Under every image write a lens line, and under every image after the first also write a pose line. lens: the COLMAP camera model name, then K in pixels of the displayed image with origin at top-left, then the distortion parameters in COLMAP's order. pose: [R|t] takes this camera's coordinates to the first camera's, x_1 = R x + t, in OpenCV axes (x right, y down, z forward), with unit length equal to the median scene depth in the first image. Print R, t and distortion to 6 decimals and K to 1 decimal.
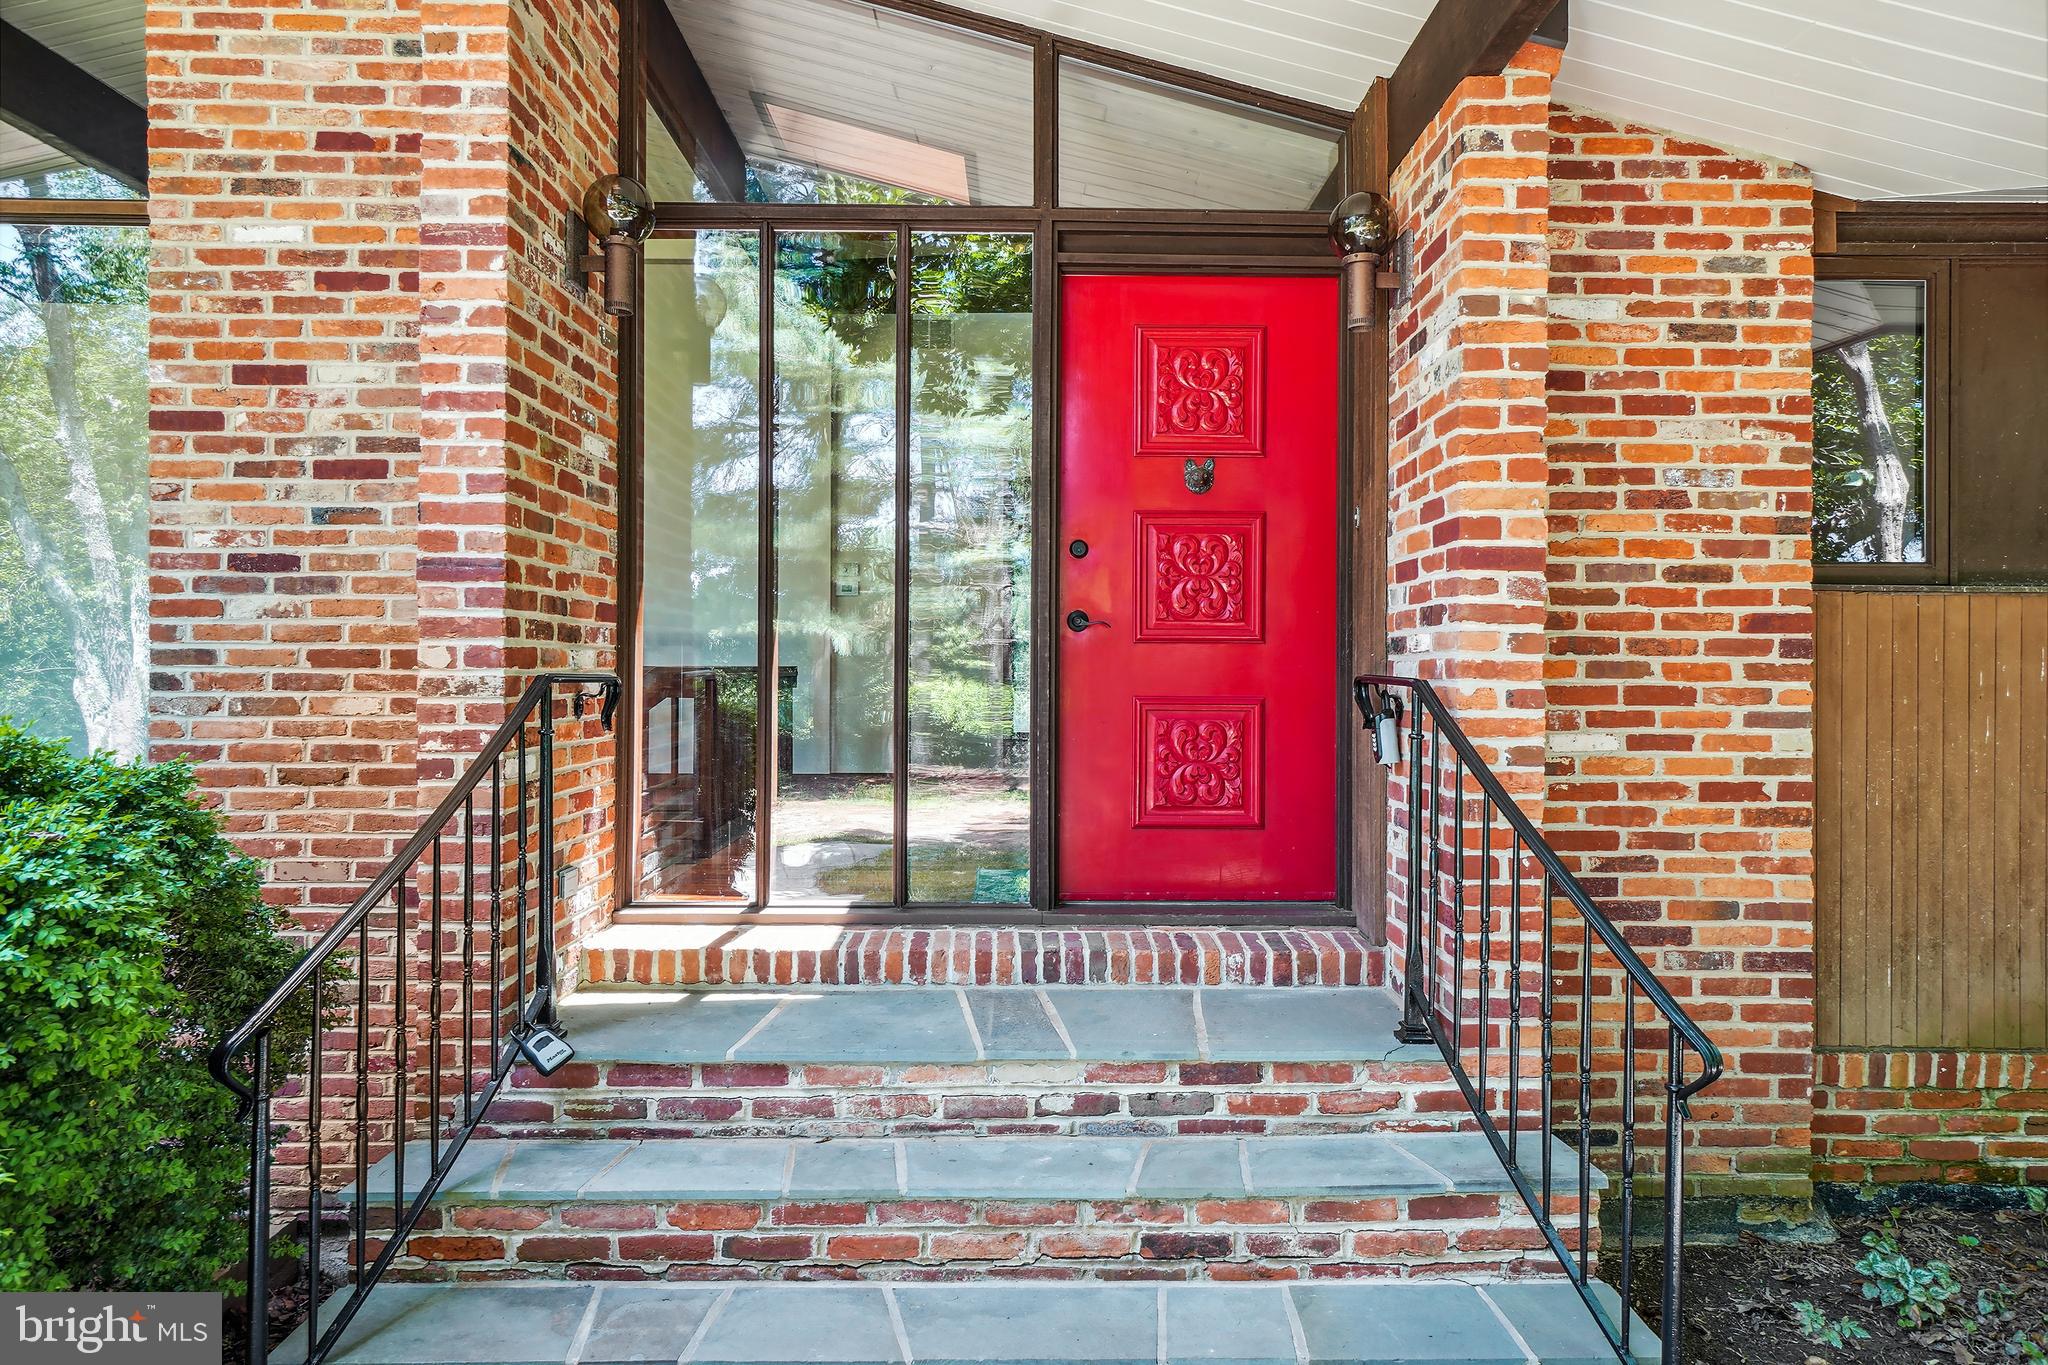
lens RADIAL K [[1299.6, 0, 1023.1], [0, 1299.6, 671.9], [0, 0, 1]] dist [0.005615, 0.001396]
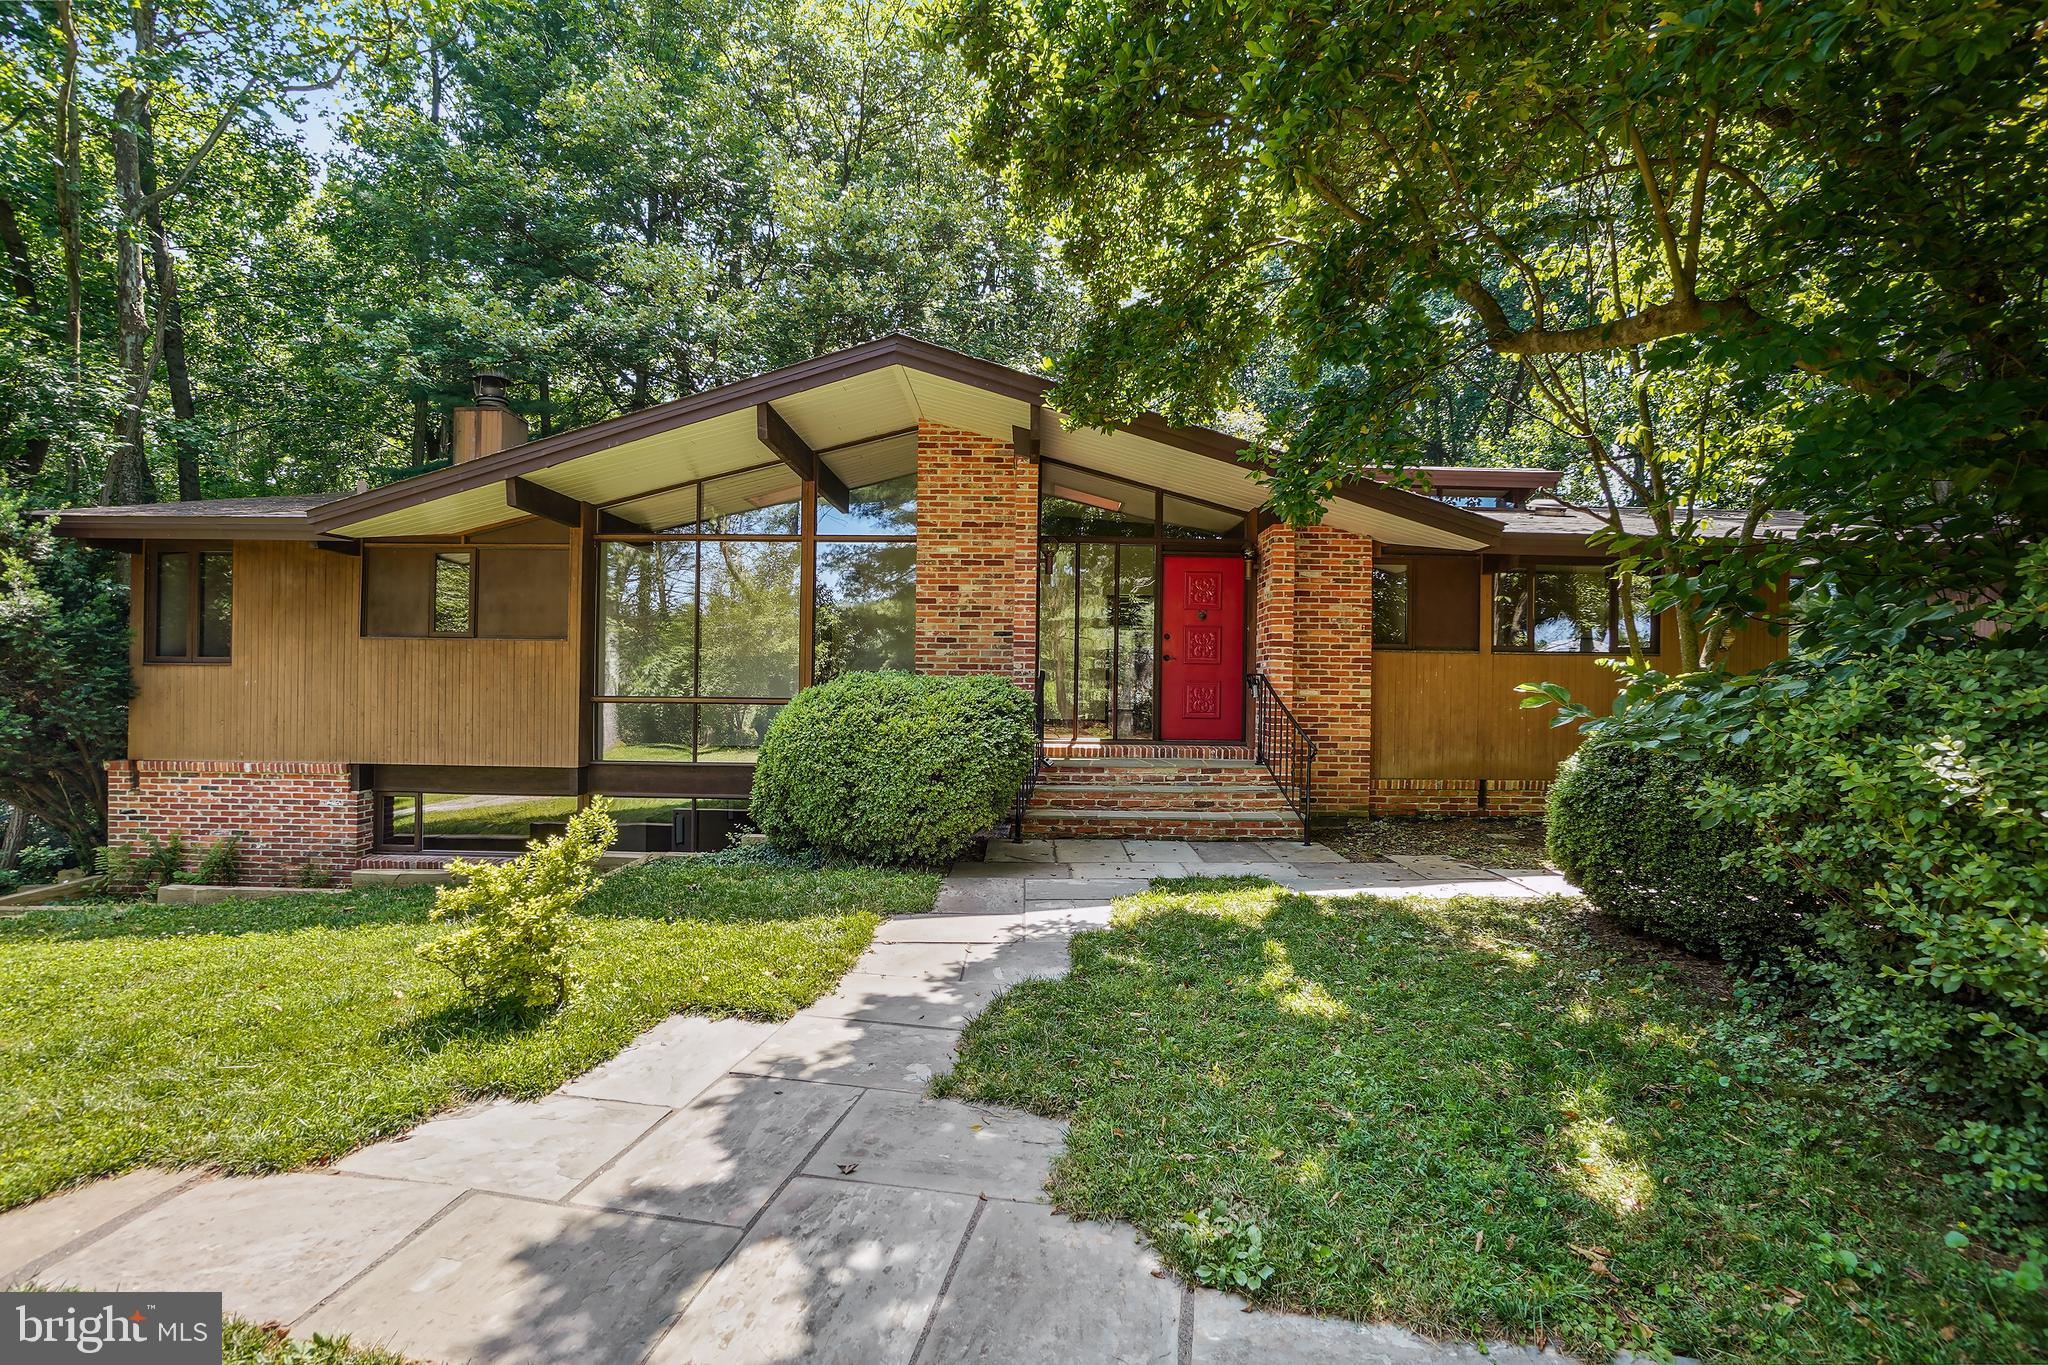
lens RADIAL K [[931.7, 0, 1024.3], [0, 931.7, 687.9], [0, 0, 1]] dist [-0.033000, 0.000050]
pose [[0.999934, 0.008946, -0.007226, -0.351357], [-0.008942, 0.999960, 0.000684, 0.046784], [0.007232, -0.000620, 0.999974, -1.620456]]
